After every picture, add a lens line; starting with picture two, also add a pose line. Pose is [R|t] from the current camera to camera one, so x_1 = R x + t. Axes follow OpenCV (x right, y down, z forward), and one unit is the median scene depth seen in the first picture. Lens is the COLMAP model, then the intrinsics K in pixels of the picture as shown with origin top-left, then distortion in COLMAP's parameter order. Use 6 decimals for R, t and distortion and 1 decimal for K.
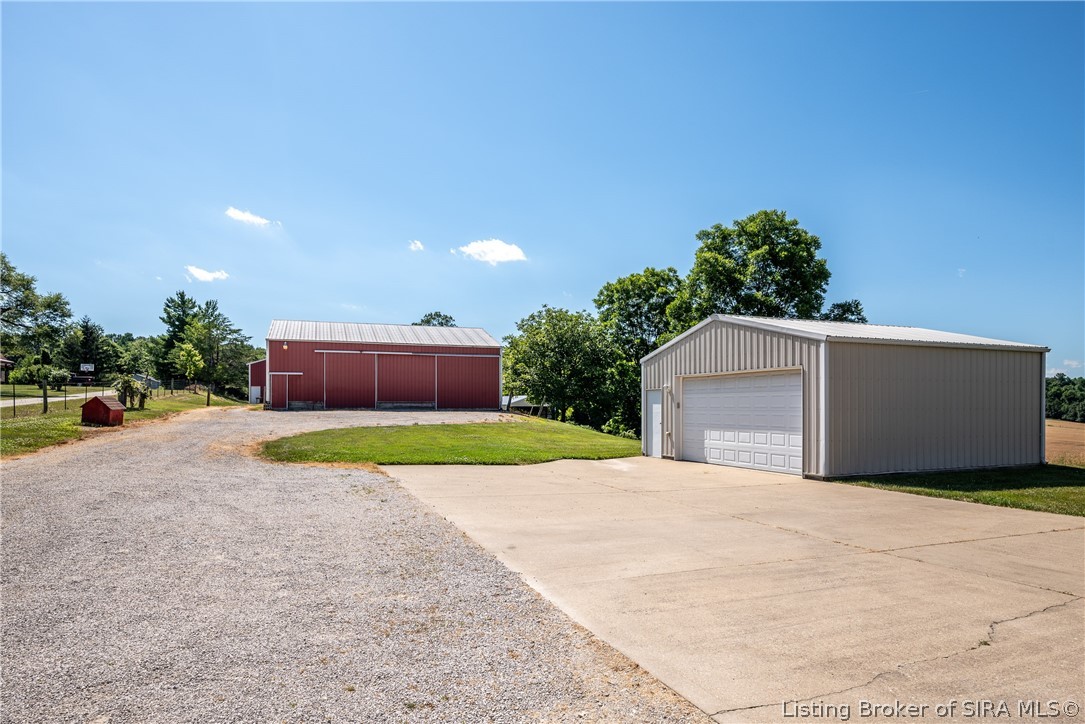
lens RADIAL K [[618.9, 0, 567.7], [0, 618.9, 394.5], [0, 0, 1]] dist [-0.001607, 0.001431]
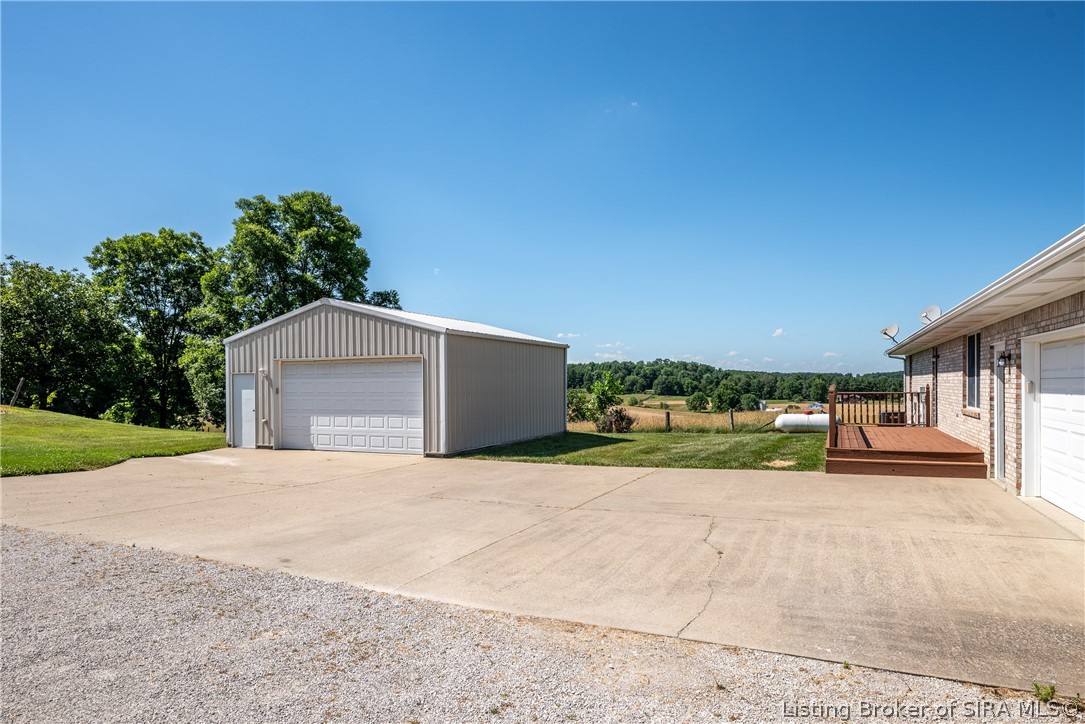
lens RADIAL K [[618.9, 0, 536.6], [0, 618.9, 377.4], [0, 0, 1]] dist [-0.001607, 0.001431]
pose [[0.746934, 0.002094, 0.664895, -0.205965], [-0.005143, 0.999983, 0.002629, -0.010136], [-0.664878, -0.005383, 0.746933, 0.048537]]
